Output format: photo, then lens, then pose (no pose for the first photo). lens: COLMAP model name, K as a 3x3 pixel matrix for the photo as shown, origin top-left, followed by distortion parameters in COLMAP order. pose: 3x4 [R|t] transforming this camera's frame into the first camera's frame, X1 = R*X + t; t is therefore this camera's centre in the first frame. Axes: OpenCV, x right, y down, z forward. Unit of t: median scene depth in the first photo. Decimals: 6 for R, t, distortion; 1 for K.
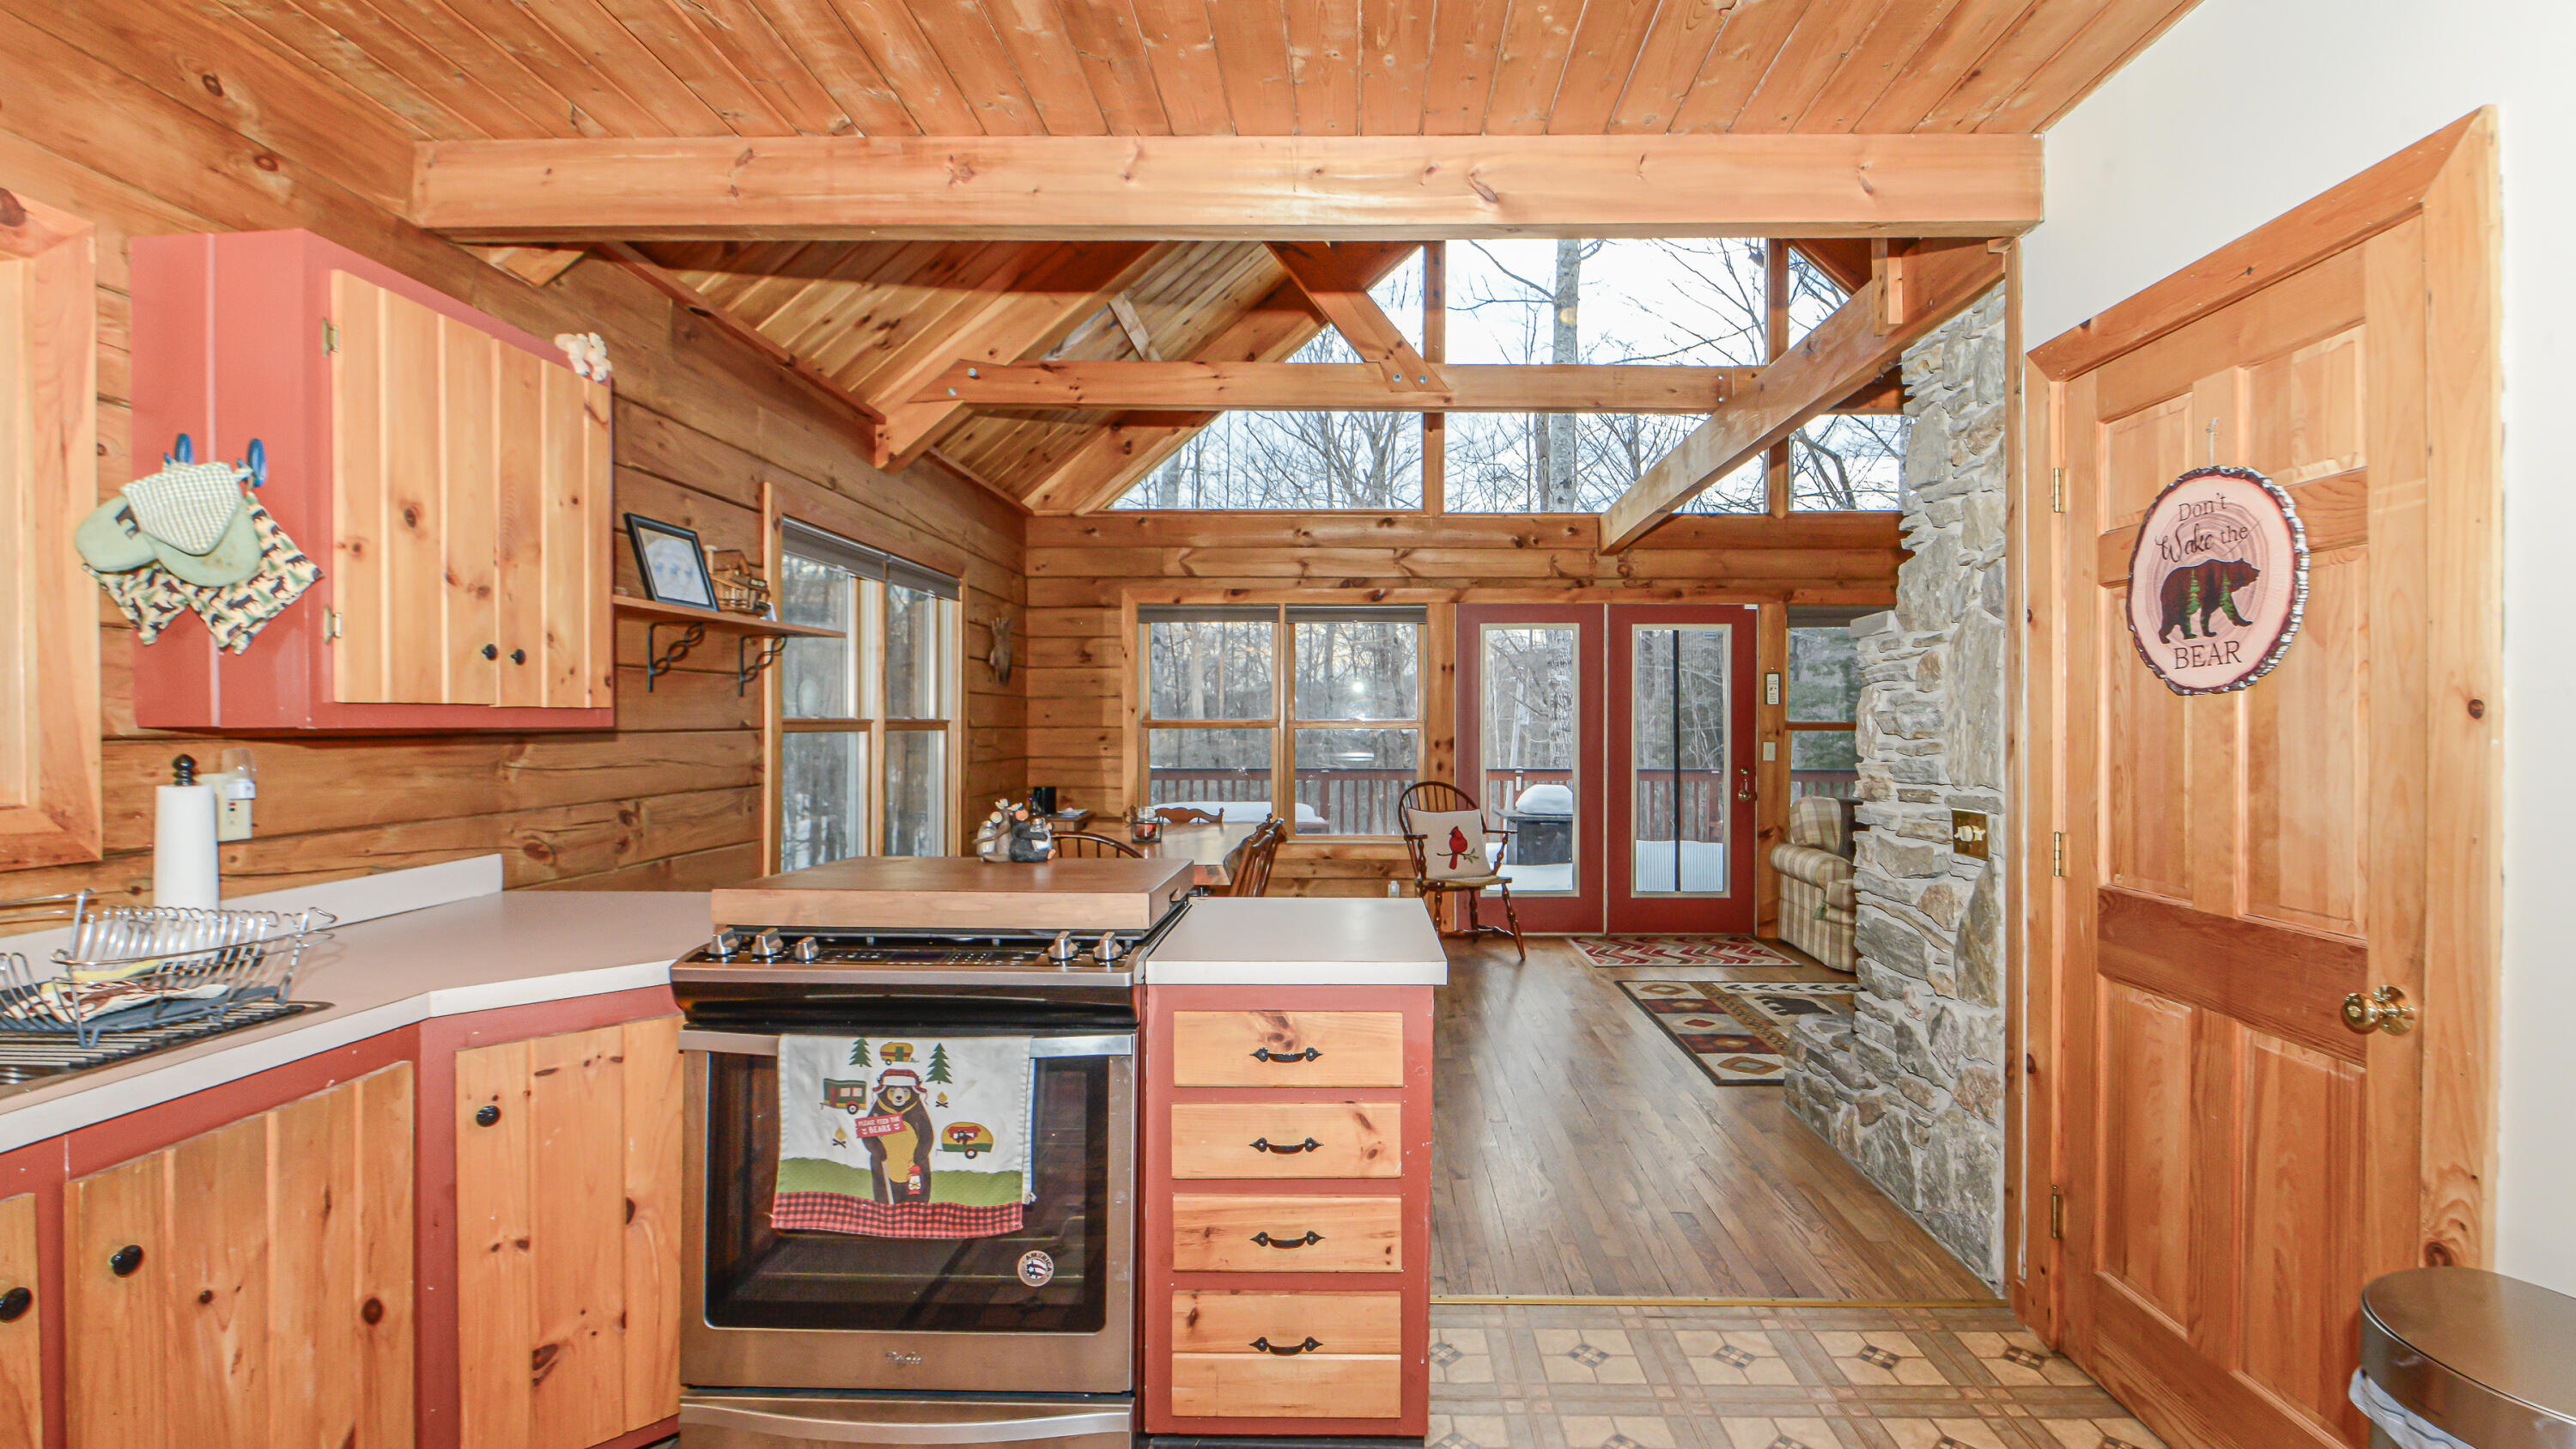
lens RADIAL K [[1183.1, 0, 1293.7], [0, 1183.1, 728.0], [0, 0, 1]] dist [-0.010276, 0.002236]
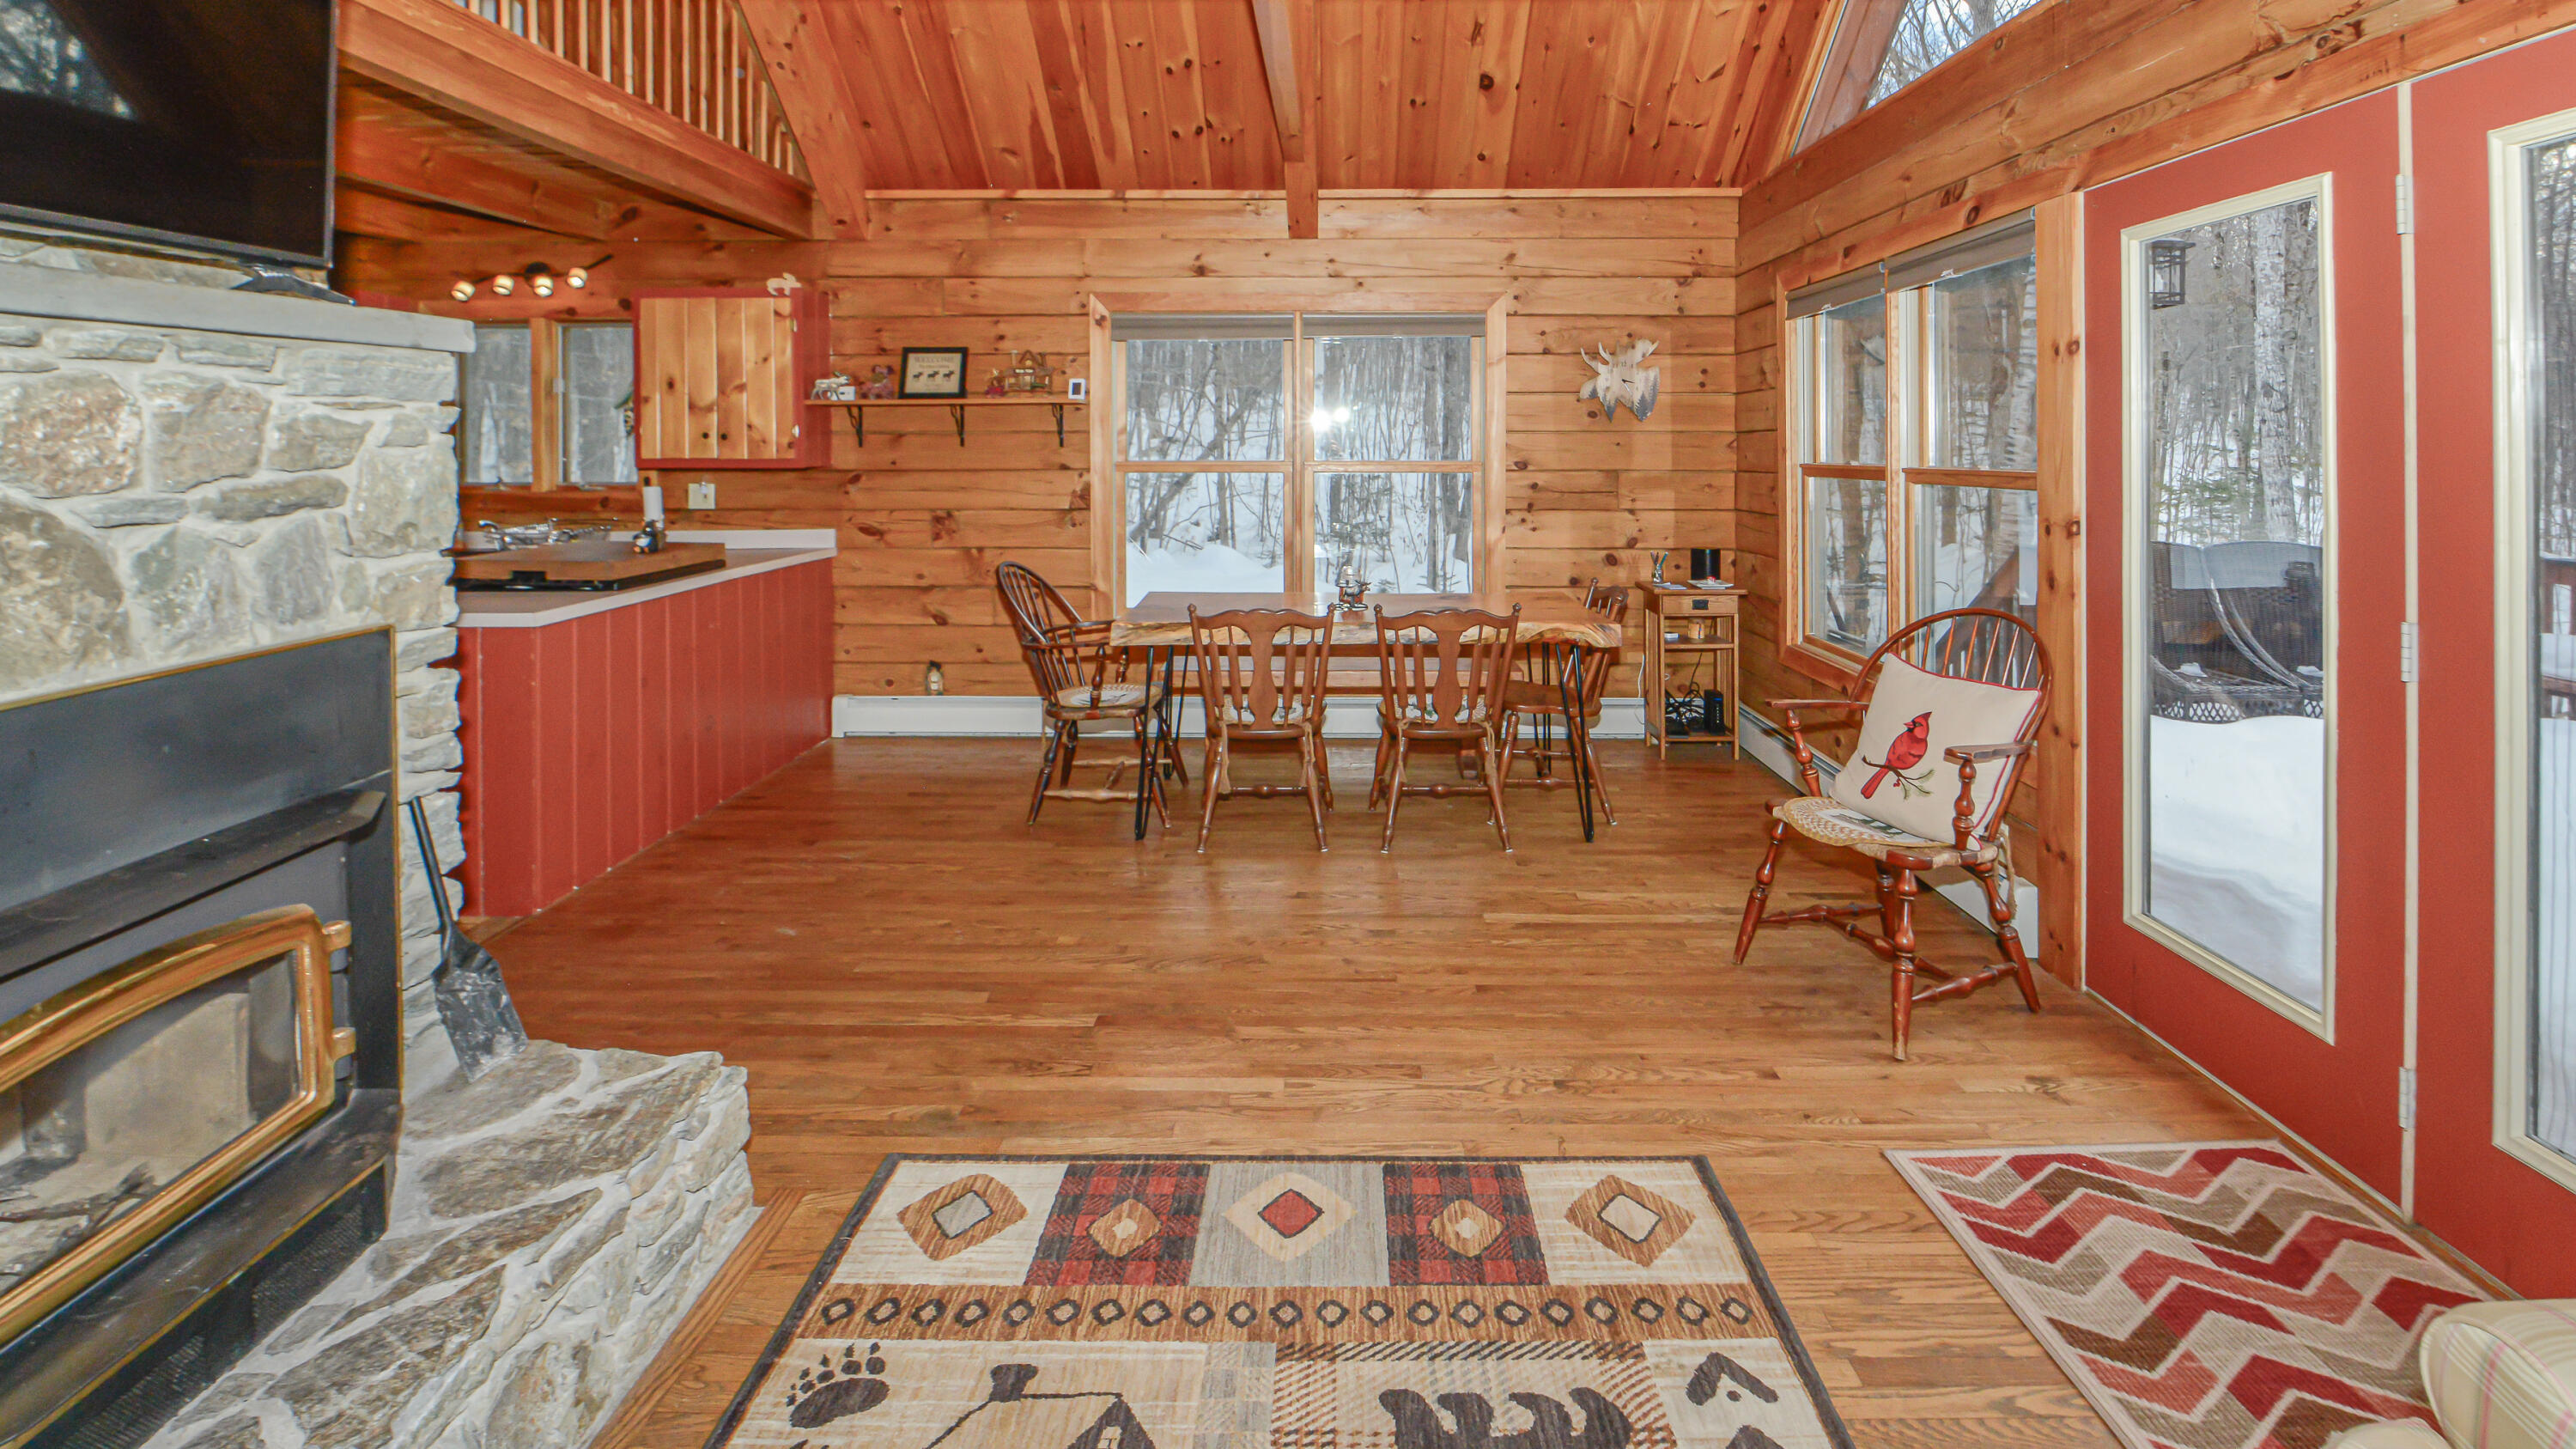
lens RADIAL K [[1183.1, 0, 1327.8], [0, 1183.1, 454.0], [0, 0, 1]] dist [-0.010276, 0.002236]
pose [[0.007030, 0.001024, -0.999975, 1.262555], [-0.003468, 0.999993, 0.001000, -0.025819], [0.999969, 0.003461, 0.007033, 1.684515]]
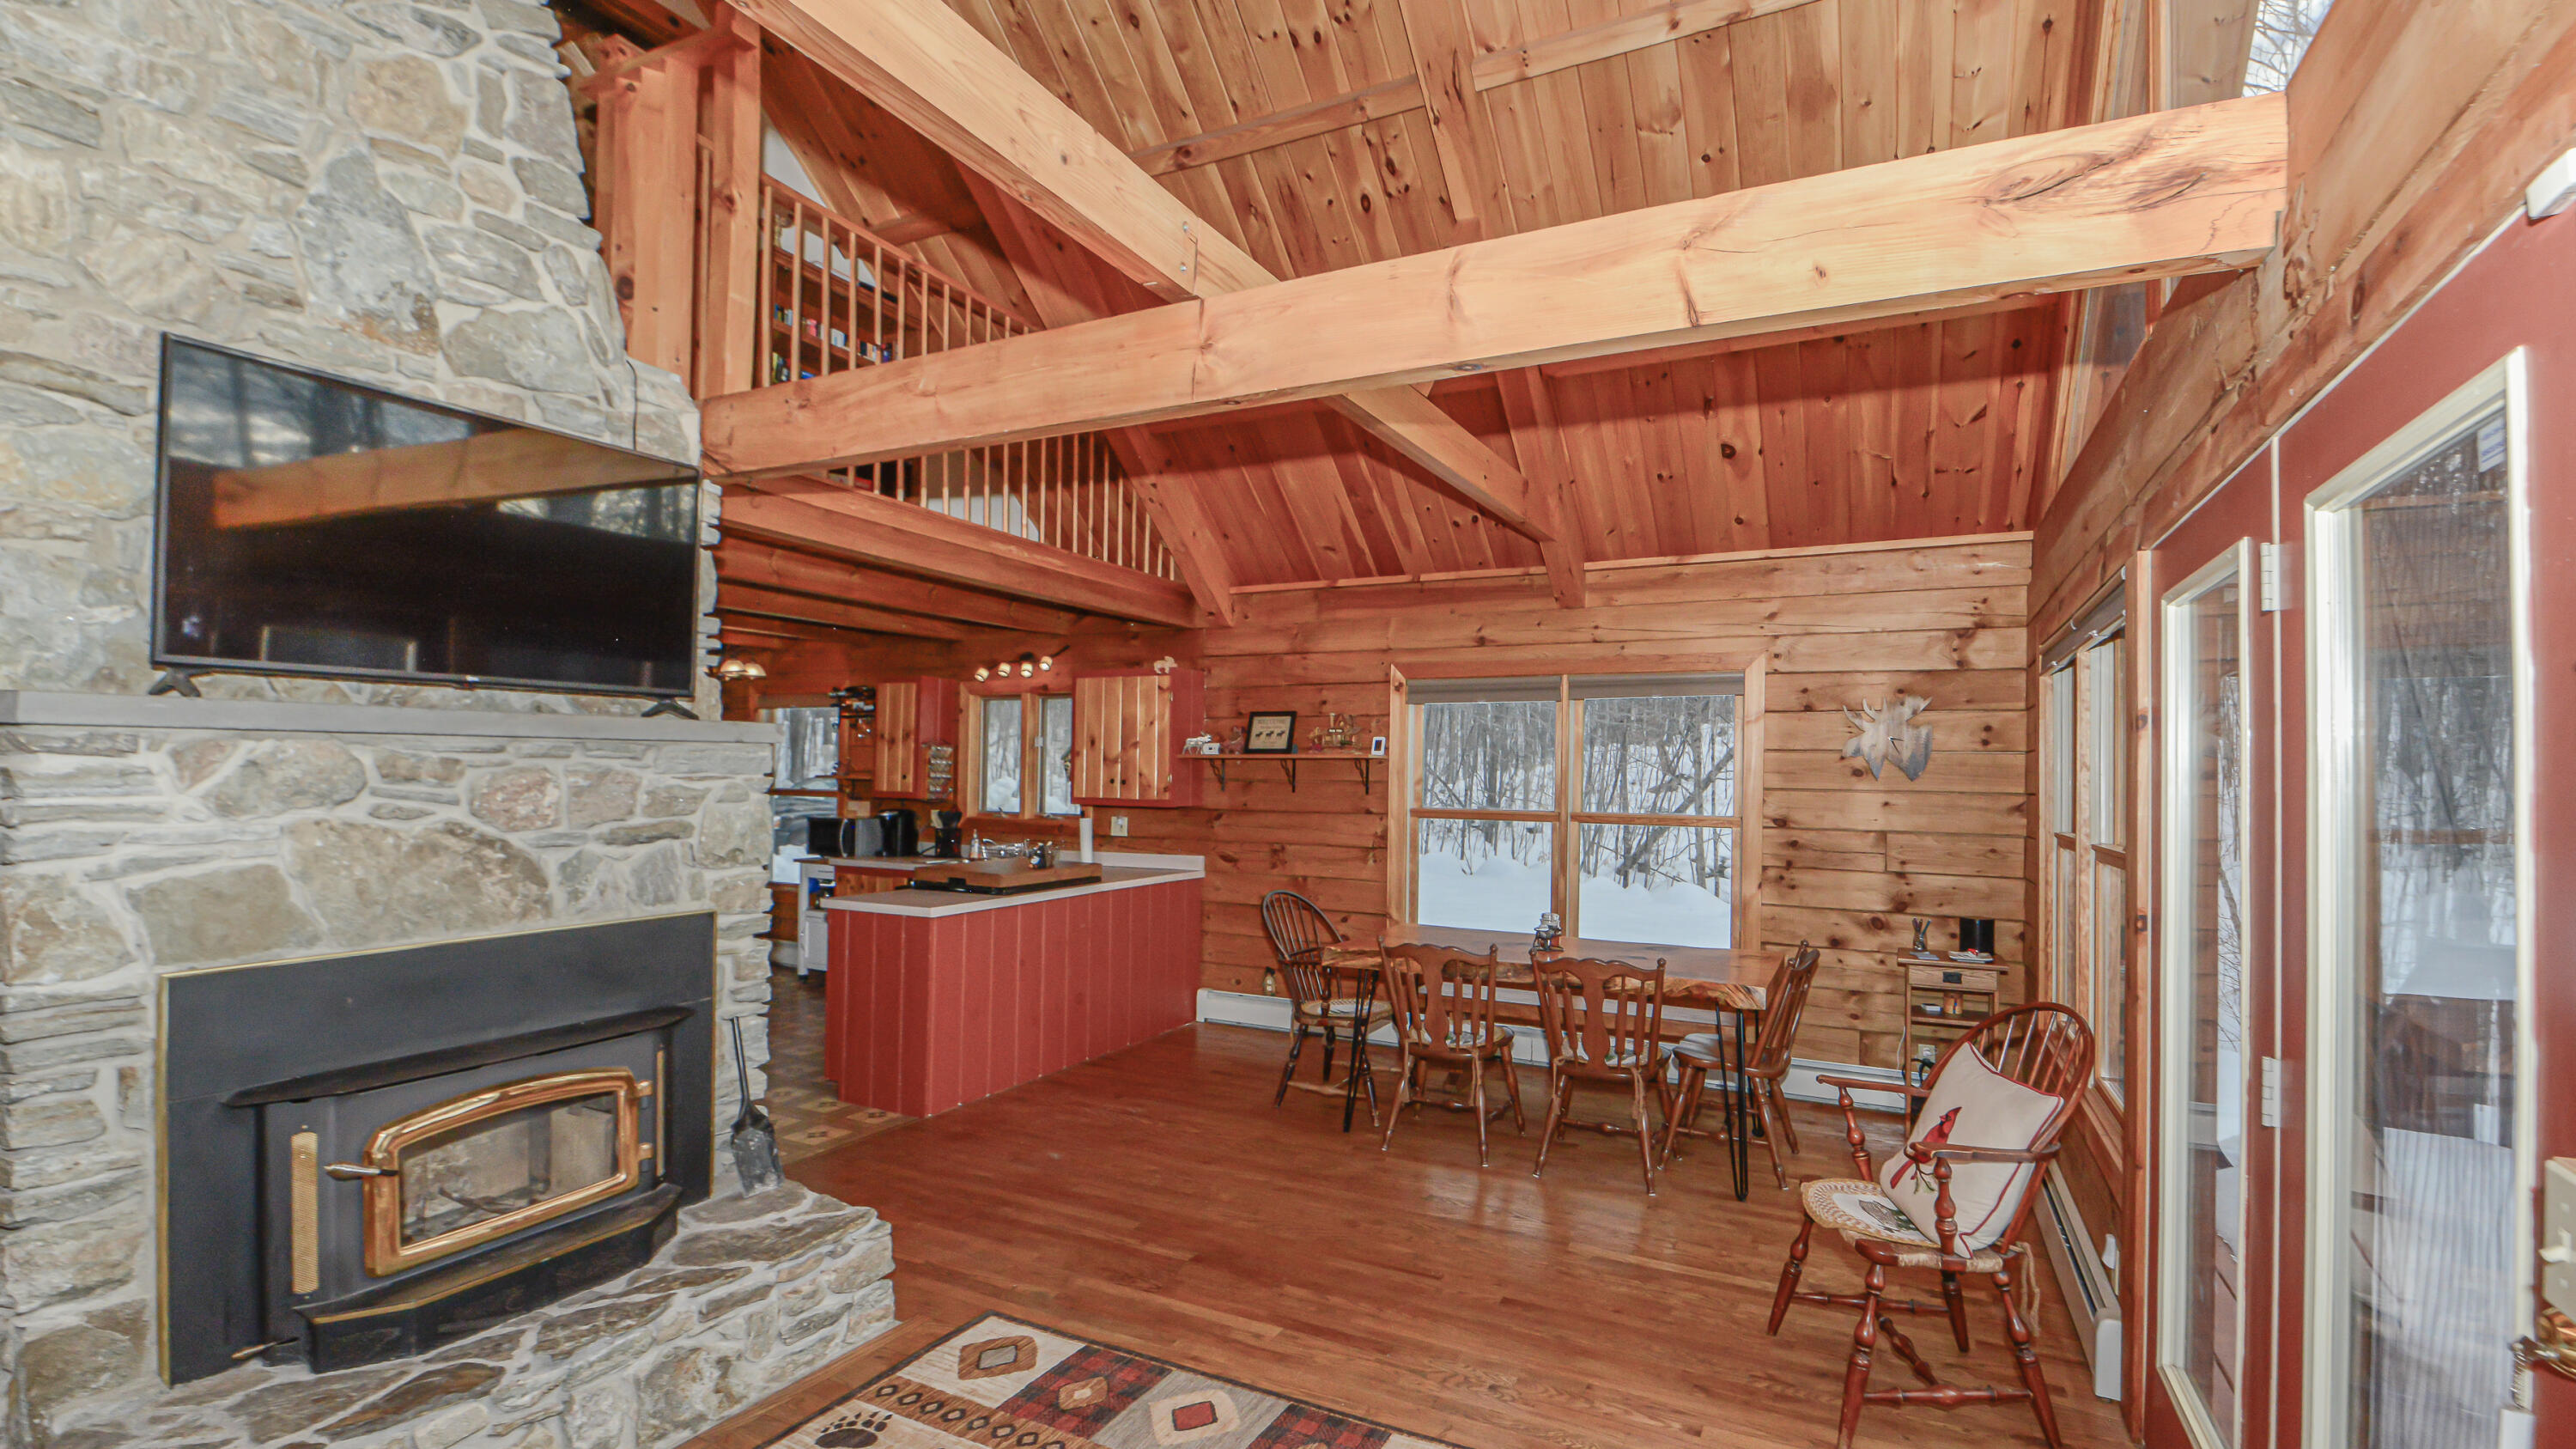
lens RADIAL K [[1116.0, 0, 1346.3], [0, 1116.0, 761.7], [0, 0, 1]] dist [-0.005241, -0.001459]
pose [[-0.422939, -0.024456, -0.905828, 1.292123], [-0.020854, 0.999634, -0.017251, -0.058557], [0.905918, 0.011594, -0.423294, 2.118738]]
